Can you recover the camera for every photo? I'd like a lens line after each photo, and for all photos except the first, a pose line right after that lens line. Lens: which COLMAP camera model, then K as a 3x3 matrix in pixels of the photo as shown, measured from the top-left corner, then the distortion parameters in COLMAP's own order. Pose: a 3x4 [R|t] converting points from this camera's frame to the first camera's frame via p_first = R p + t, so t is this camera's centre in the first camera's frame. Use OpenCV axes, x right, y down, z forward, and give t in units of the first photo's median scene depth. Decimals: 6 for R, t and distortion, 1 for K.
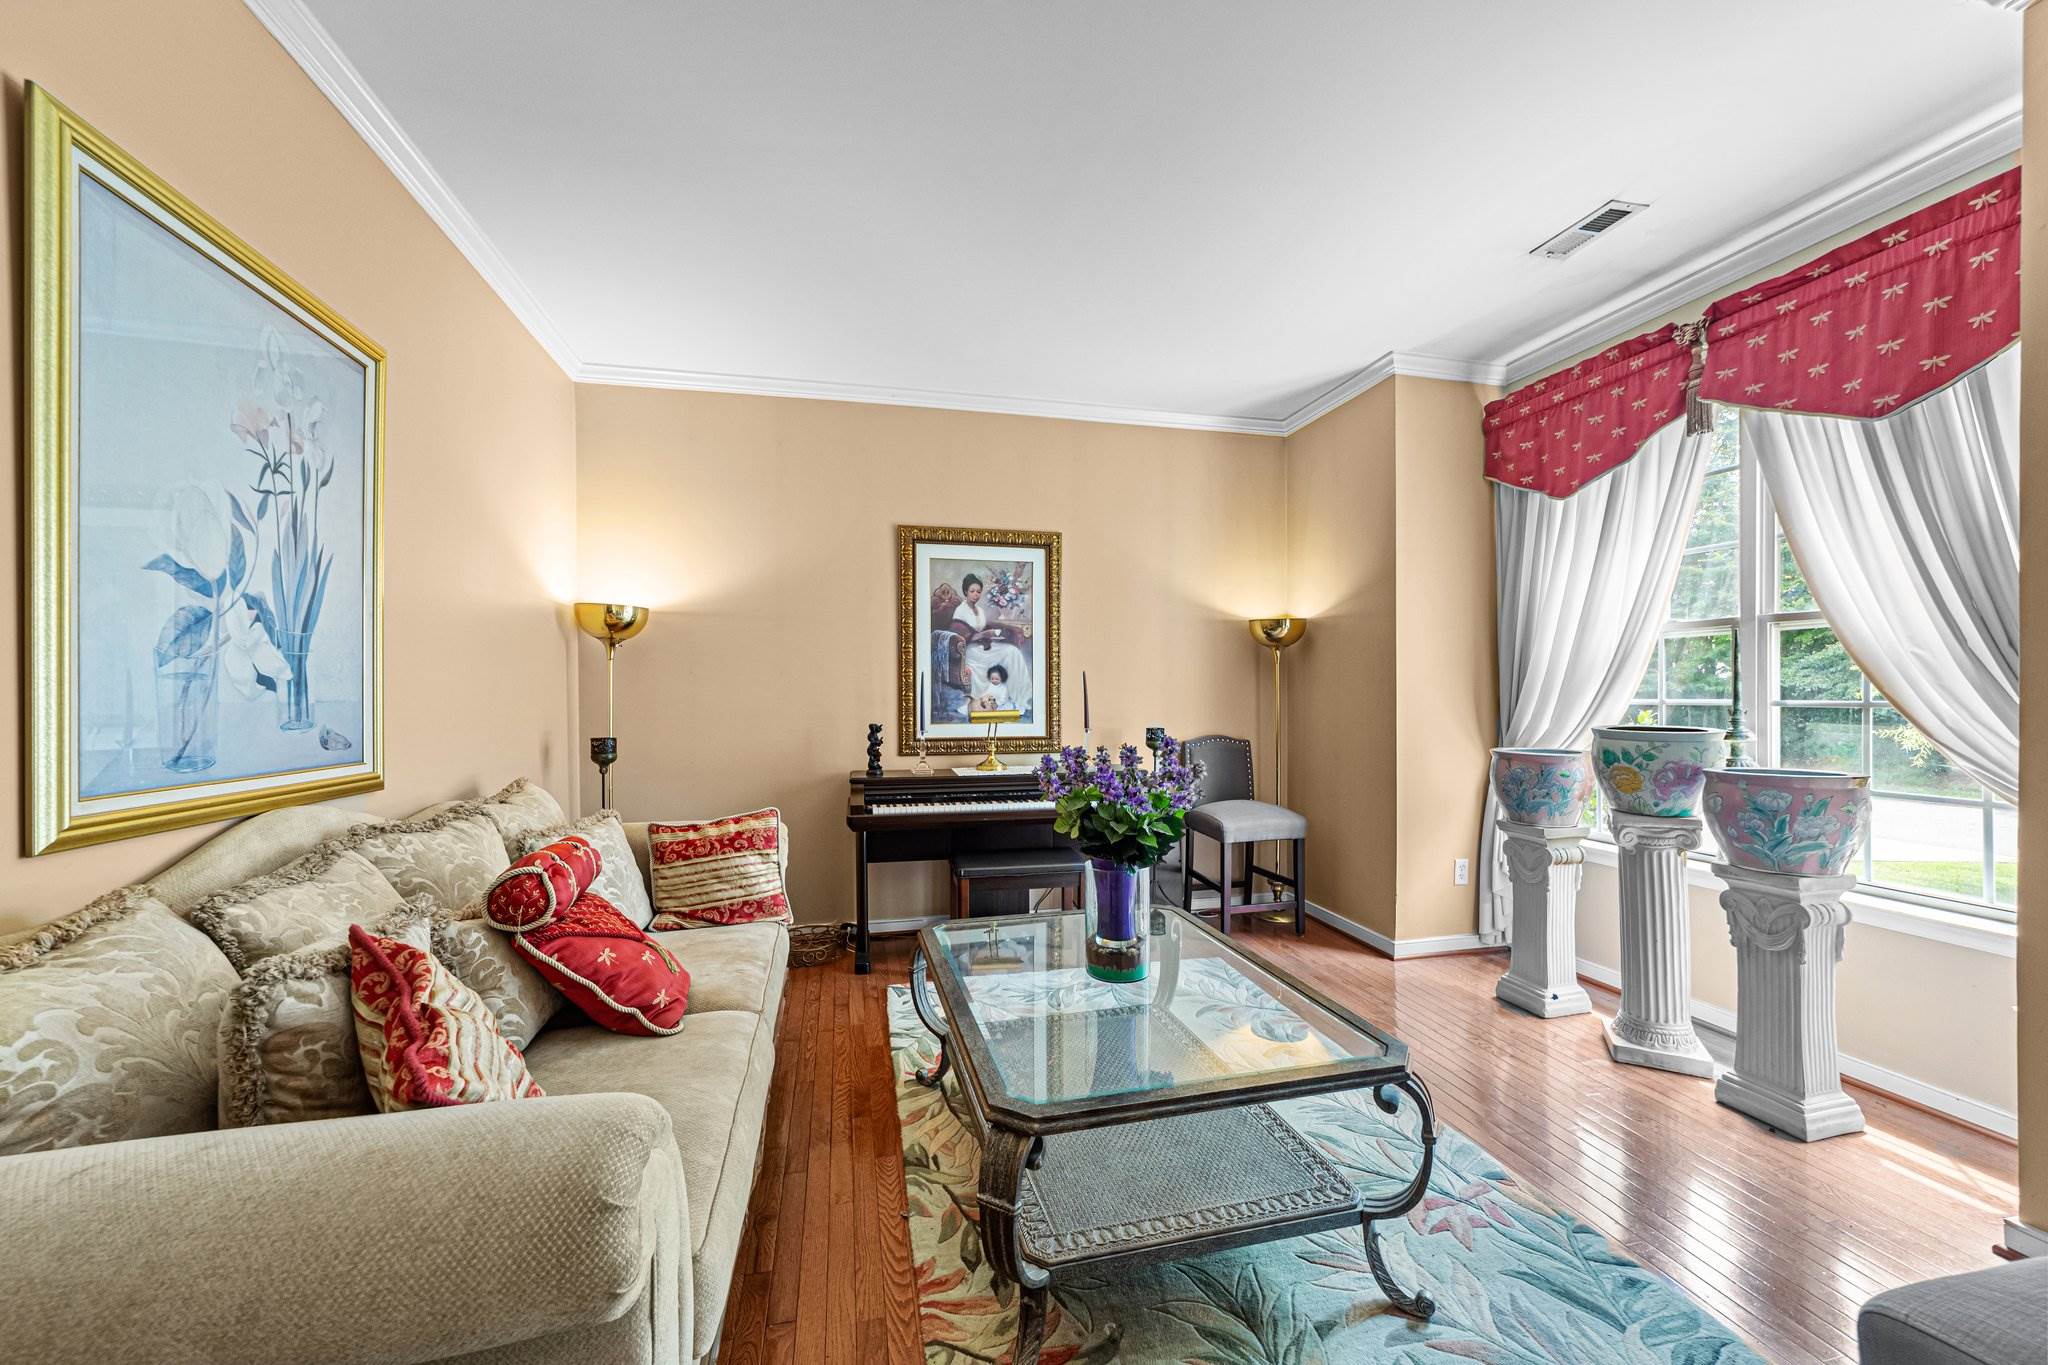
lens RADIAL K [[780.8, 0, 1026.4], [0, 780.8, 693.4], [0, 0, 1]] dist [-0.014555, 0.006983]
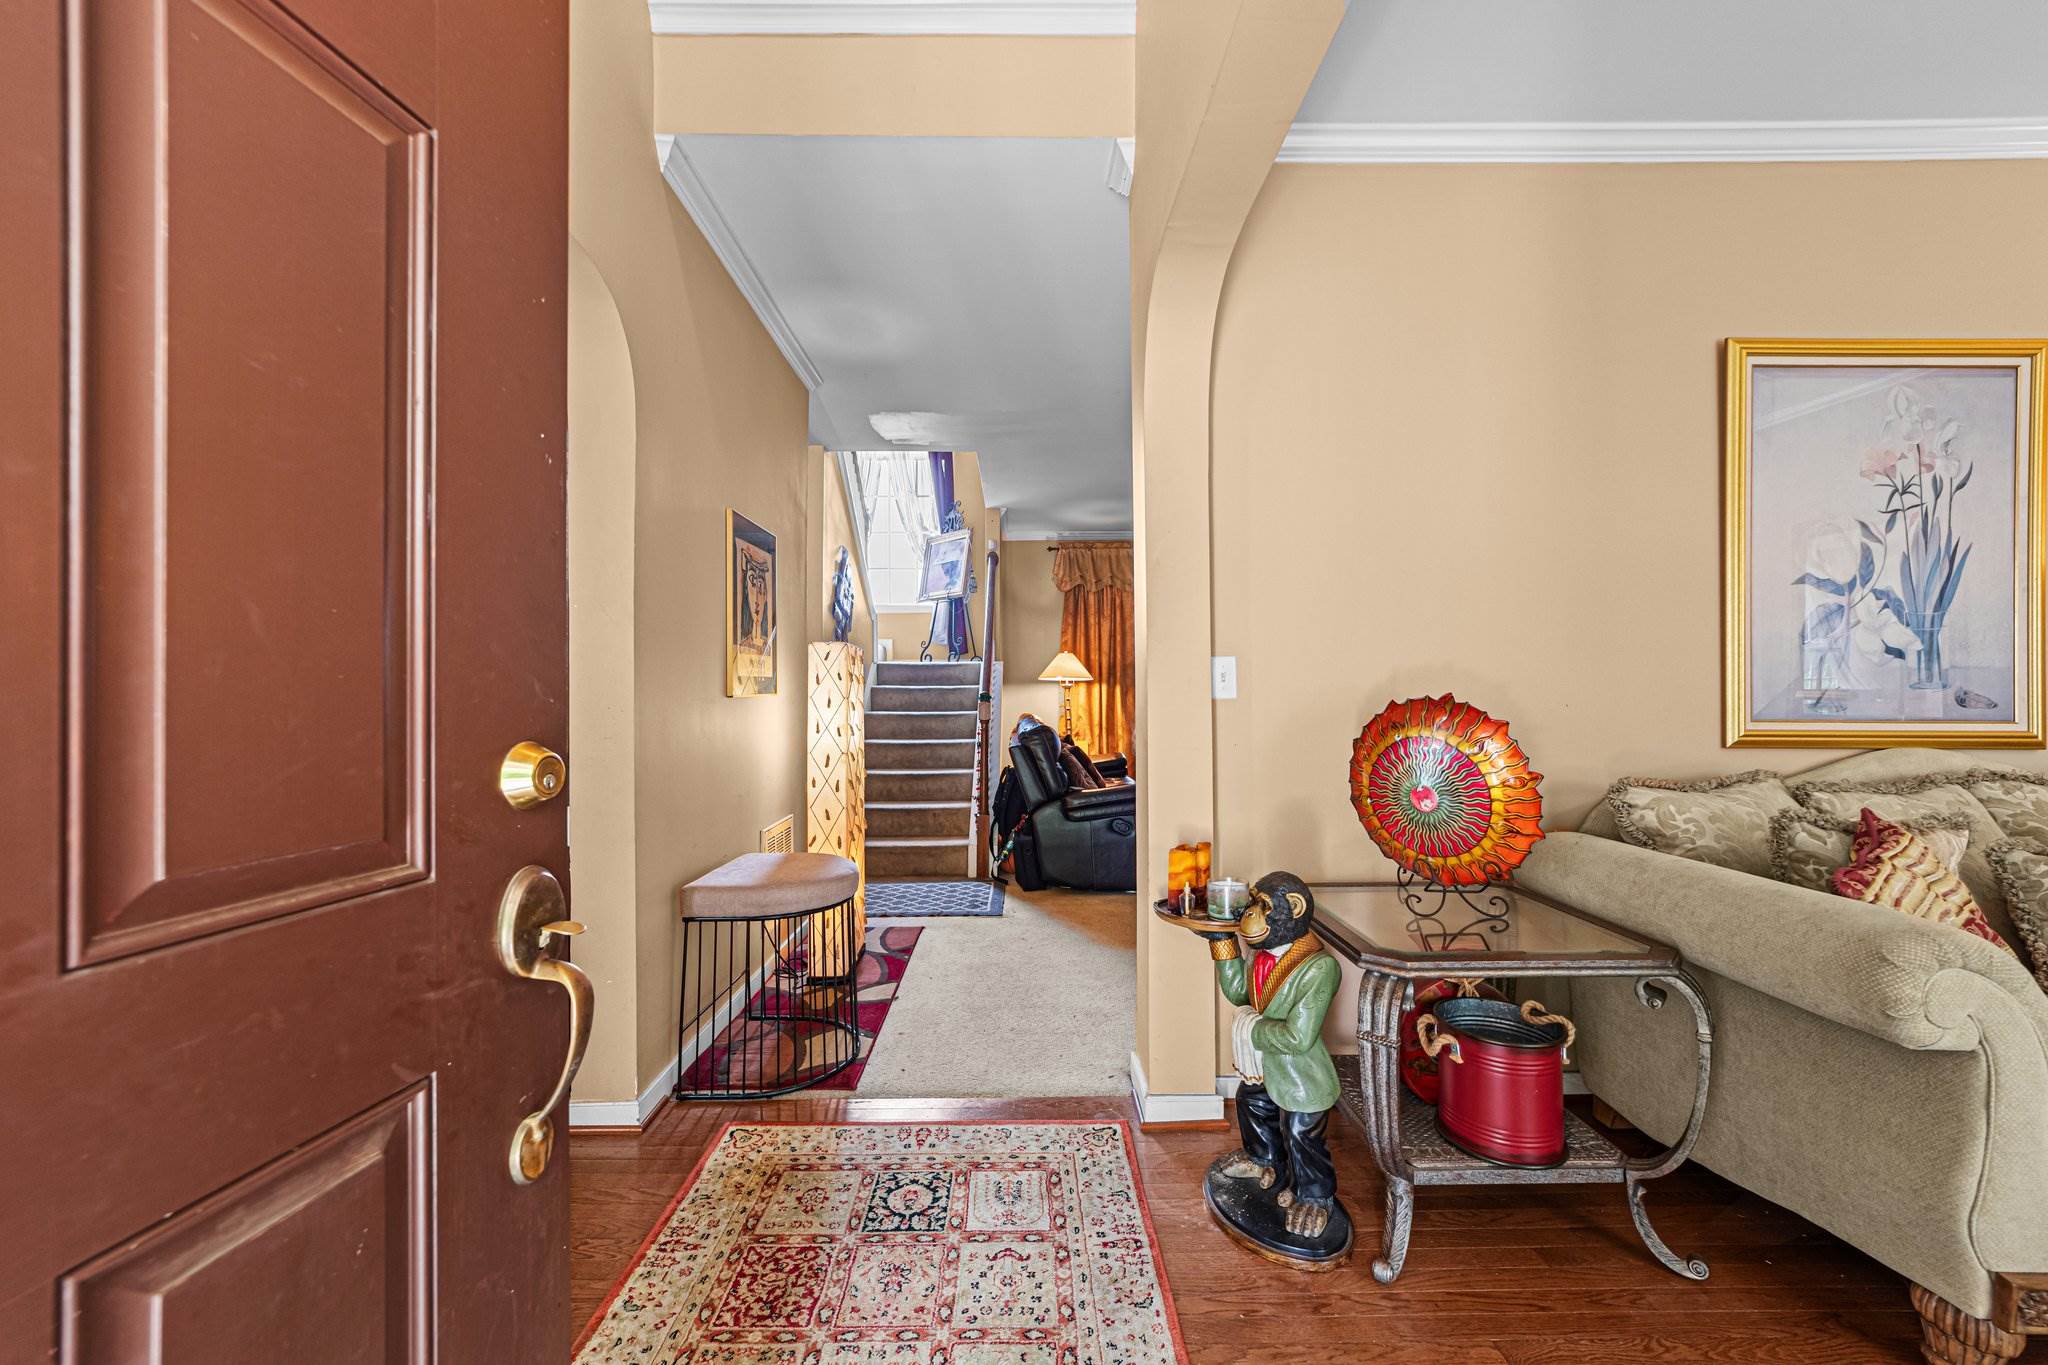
lens RADIAL K [[780.8, 0, 1026.4], [0, 780.8, 693.4], [0, 0, 1]] dist [-0.014555, 0.006983]
pose [[-0.217904, 0.002062, -0.975968, 0.678372], [0.004588, 0.999989, 0.001088, 0.049545], [0.975959, -0.004241, -0.217911, -0.182246]]
